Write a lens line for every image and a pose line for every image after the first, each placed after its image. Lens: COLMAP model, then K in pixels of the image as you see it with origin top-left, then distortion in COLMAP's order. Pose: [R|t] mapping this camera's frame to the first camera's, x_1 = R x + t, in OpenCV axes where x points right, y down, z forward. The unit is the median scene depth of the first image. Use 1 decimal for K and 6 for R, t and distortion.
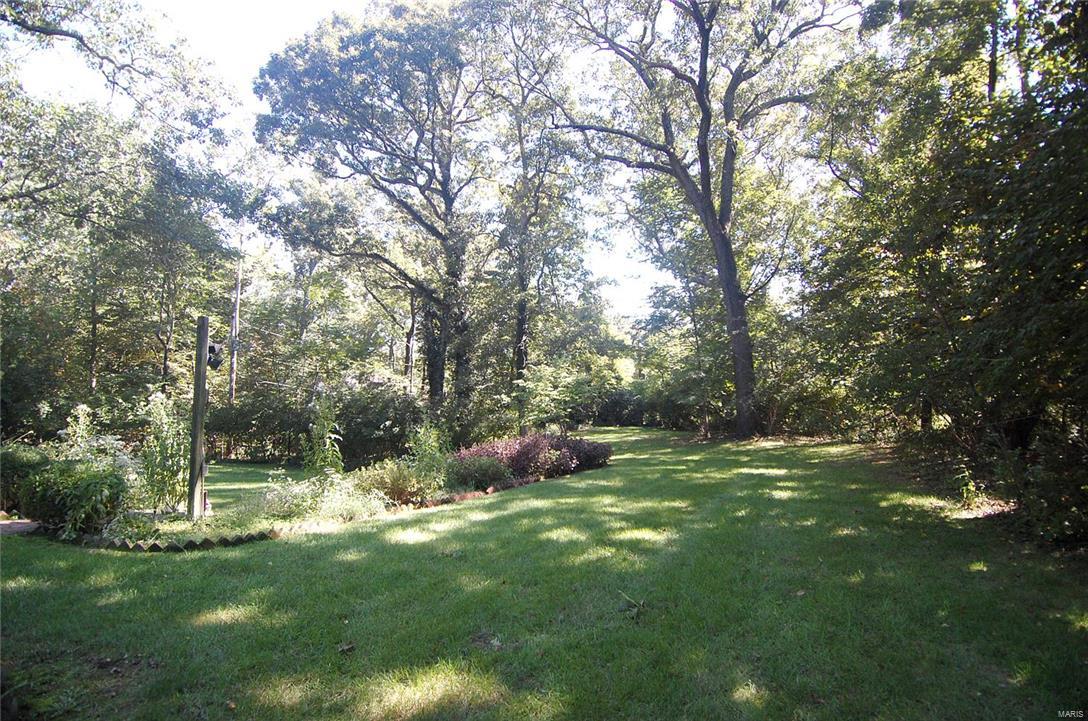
lens RADIAL K [[581.4, 0, 544.0], [0, 581.4, 360.5], [0, 0, 1]] dist [0.001952, -0.000232]
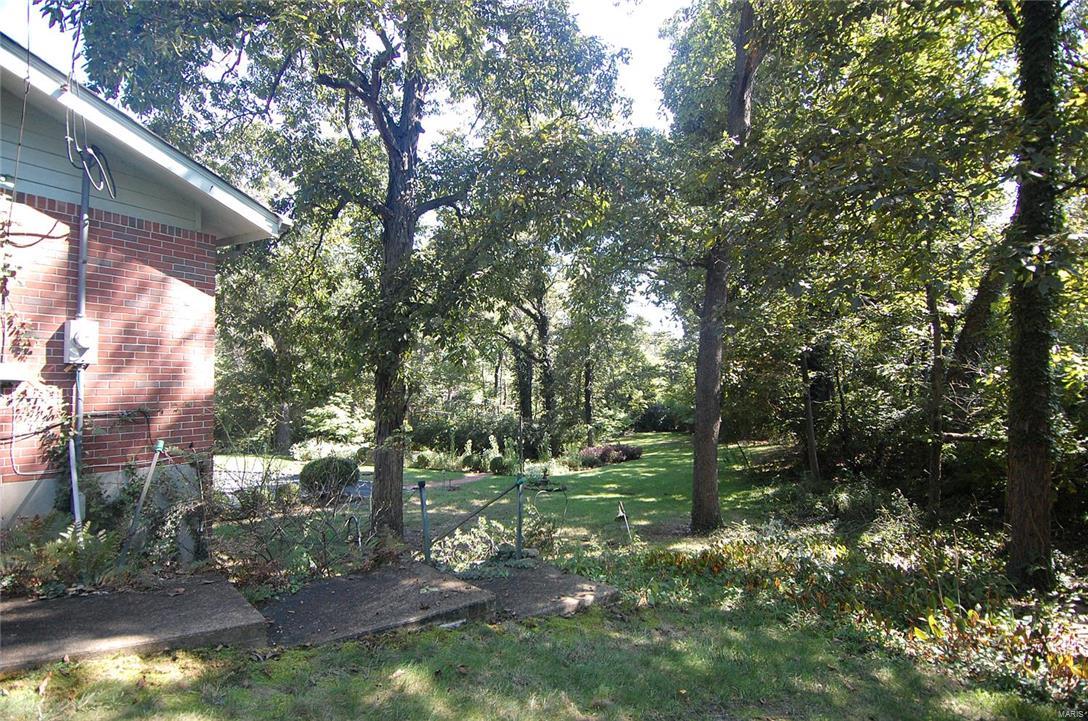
lens RADIAL K [[581.4, 0, 544.0], [0, 581.4, 360.5], [0, 0, 1]] dist [0.001952, -0.000232]
pose [[0.996960, -0.029331, -0.072187, -0.051374], [0.029336, 0.999569, -0.000991, -0.120325], [0.072185, -0.001129, 0.997391, -0.745572]]
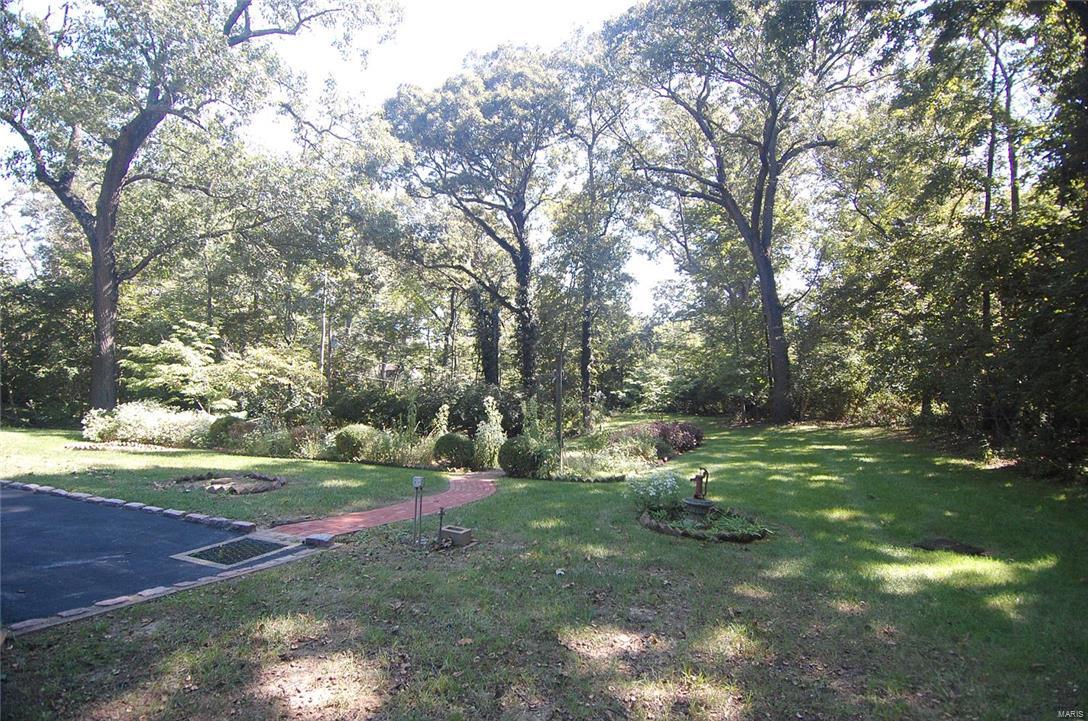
lens RADIAL K [[581.4, 0, 544.0], [0, 581.4, 360.5], [0, 0, 1]] dist [0.001952, -0.000232]
pose [[0.999250, -0.001369, 0.038700, -0.203807], [0.000361, 0.999661, 0.026046, -0.030650], [-0.038723, -0.026012, 0.998911, -0.206241]]
